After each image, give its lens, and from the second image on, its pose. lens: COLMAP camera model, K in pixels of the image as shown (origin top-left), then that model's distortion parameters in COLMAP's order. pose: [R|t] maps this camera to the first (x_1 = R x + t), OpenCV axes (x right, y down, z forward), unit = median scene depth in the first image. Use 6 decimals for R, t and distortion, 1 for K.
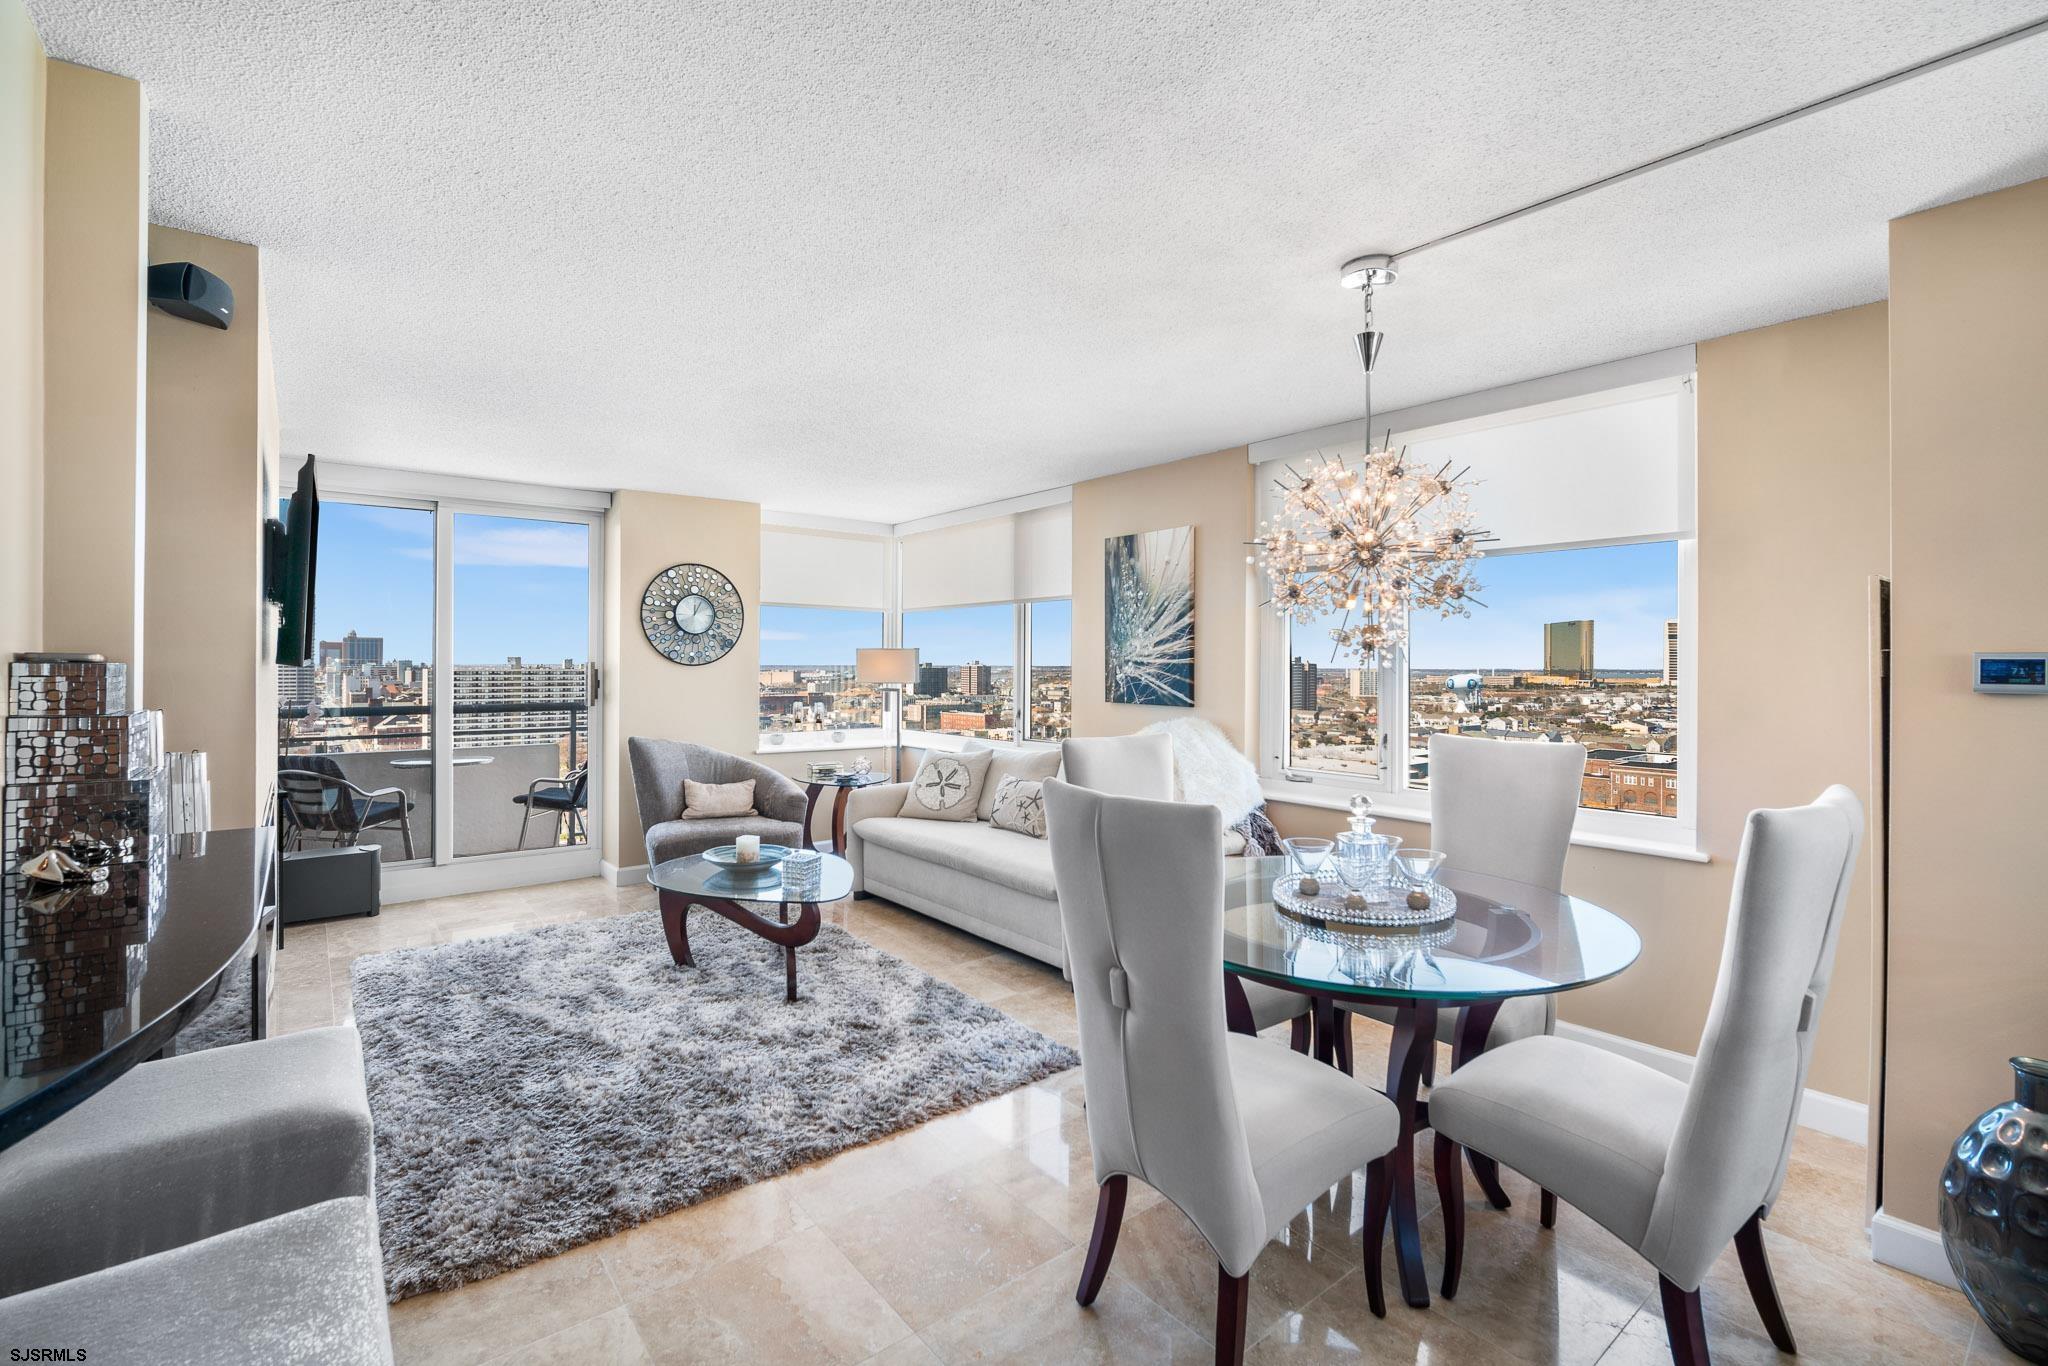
lens RADIAL K [[903.4, 0, 1008.1], [0, 903.4, 662.8], [0, 0, 1]] dist [-0.012428, 0.002775]
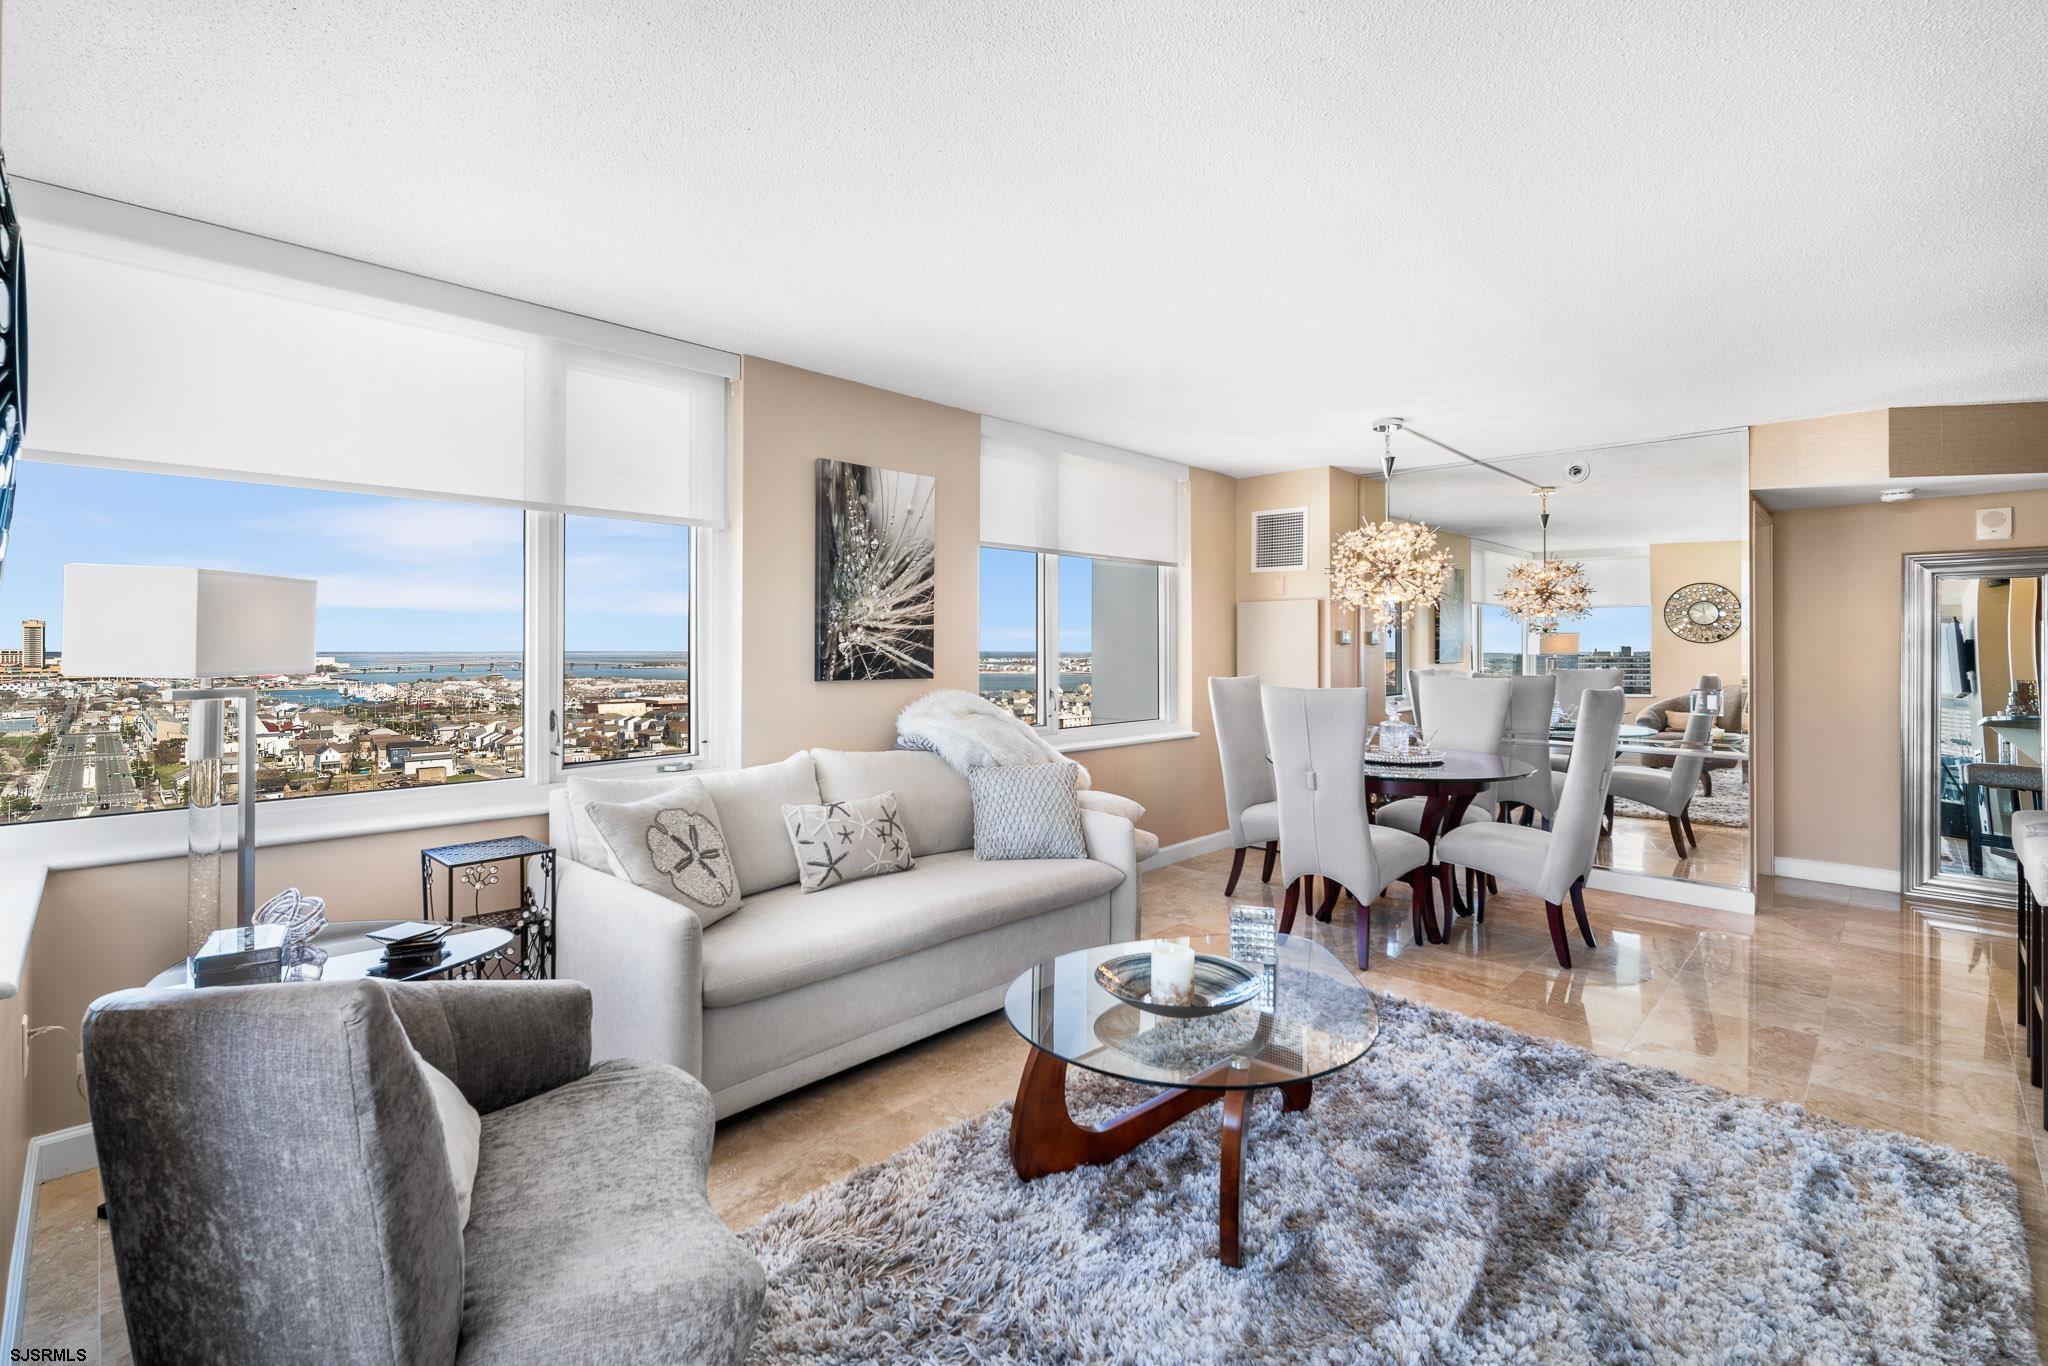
lens RADIAL K [[903.4, 0, 1032.5], [0, 903.4, 643.4], [0, 0, 1]] dist [-0.012428, 0.002775]
pose [[-0.130034, -0.000132, 0.991510, -0.668723], [-0.002342, 0.999997, -0.000174, 0.013184], [-0.991507, -0.002344, -0.130034, 0.964338]]
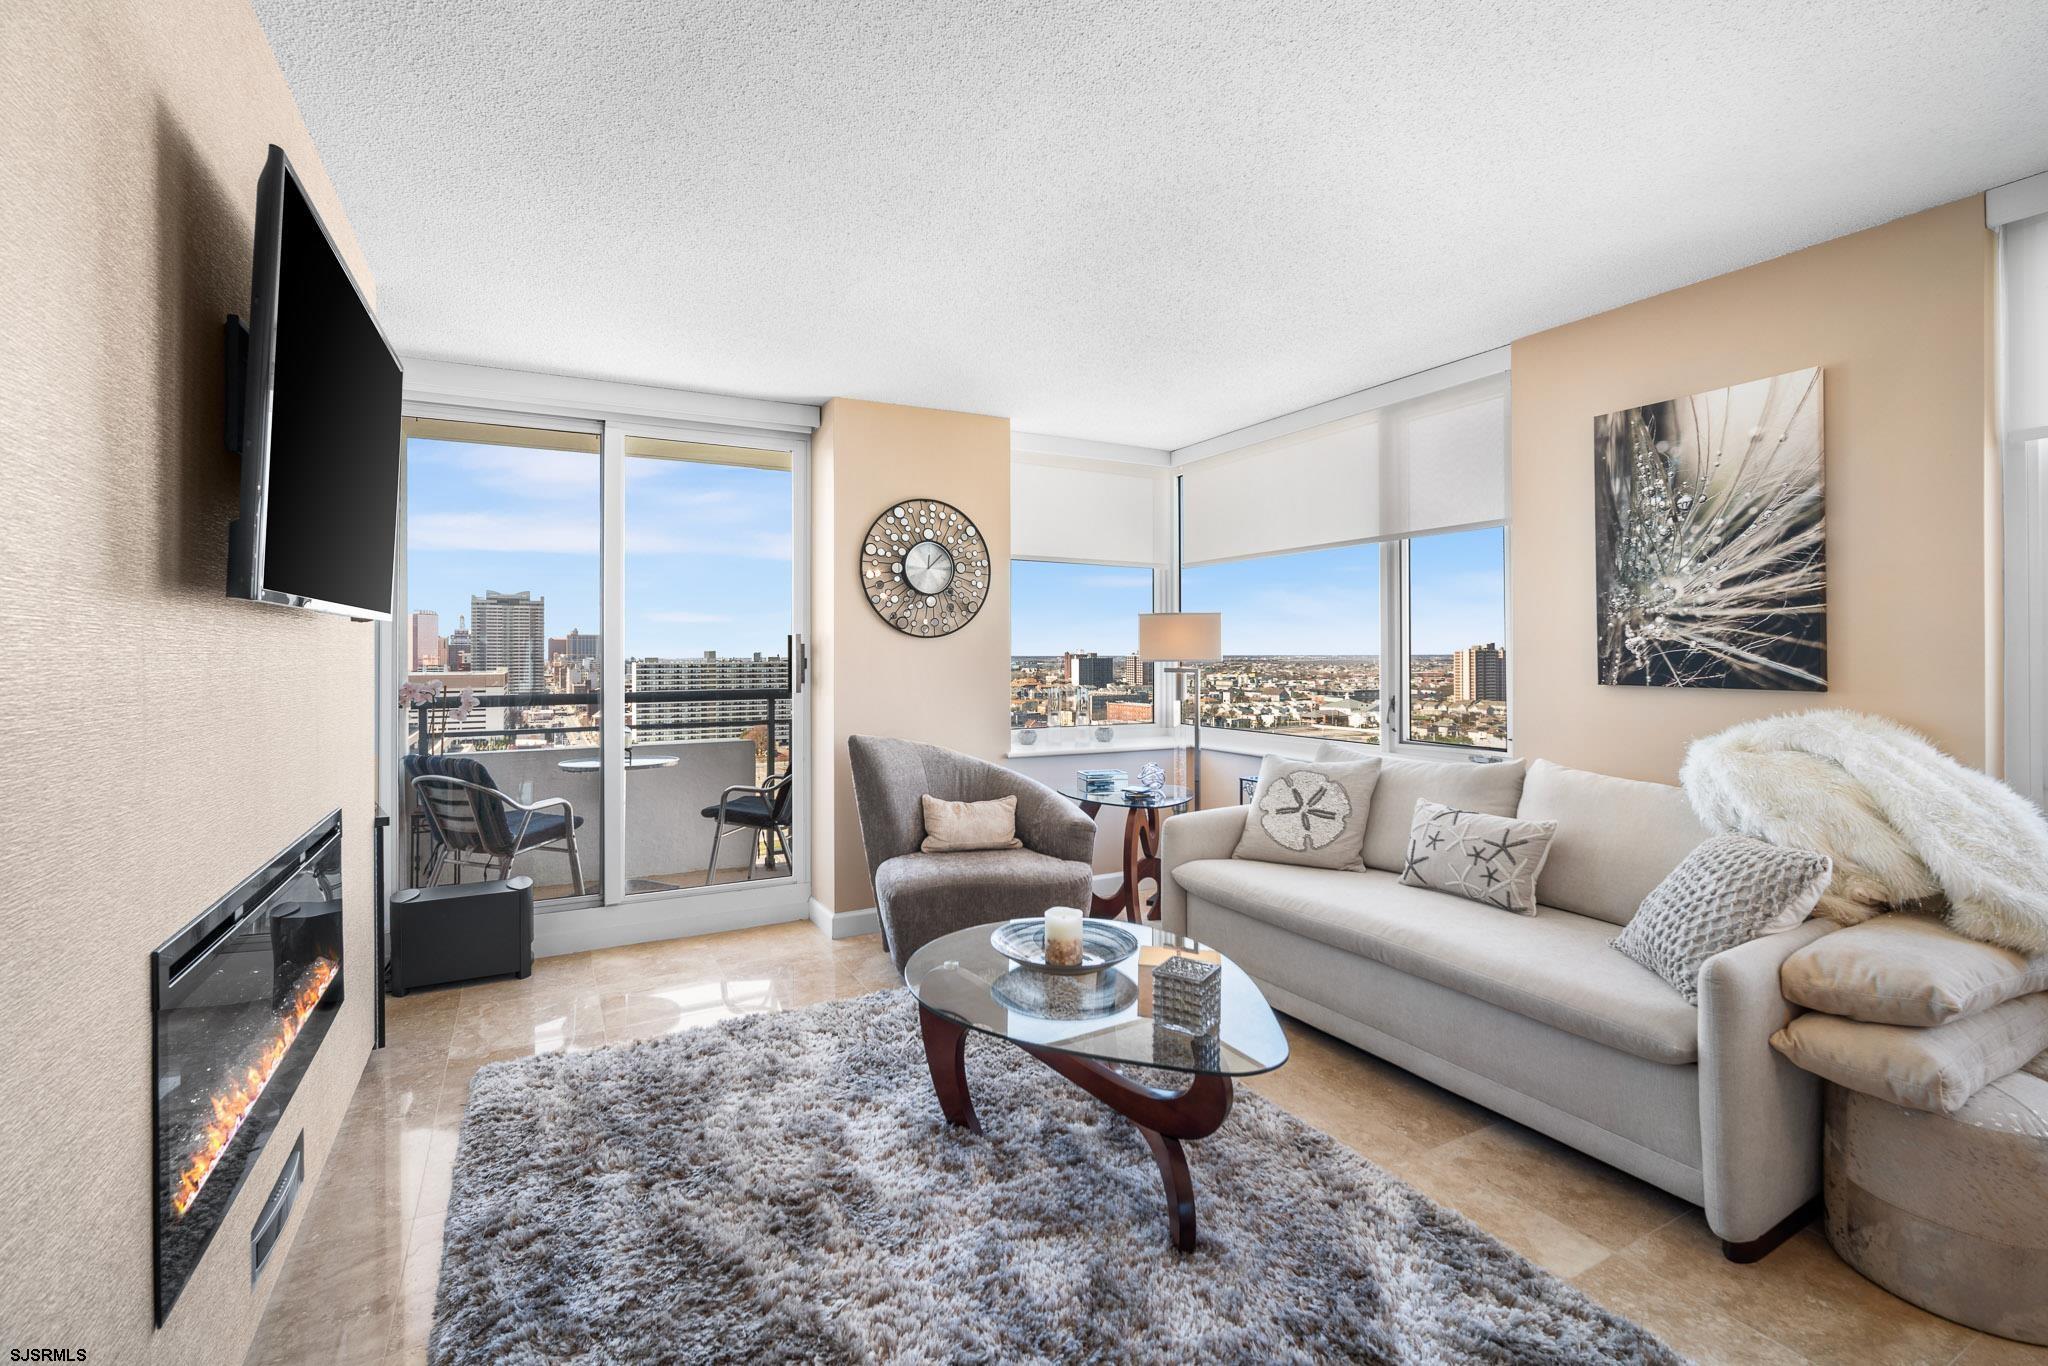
lens RADIAL K [[903.4, 0, 1013.6], [0, 903.4, 648.9], [0, 0, 1]] dist [-0.012428, 0.002775]
pose [[0.984348, -0.009184, -0.175996, -0.181392], [0.008360, 0.999950, -0.005421, 0.020306], [0.176037, 0.003864, 0.984376, 0.348030]]
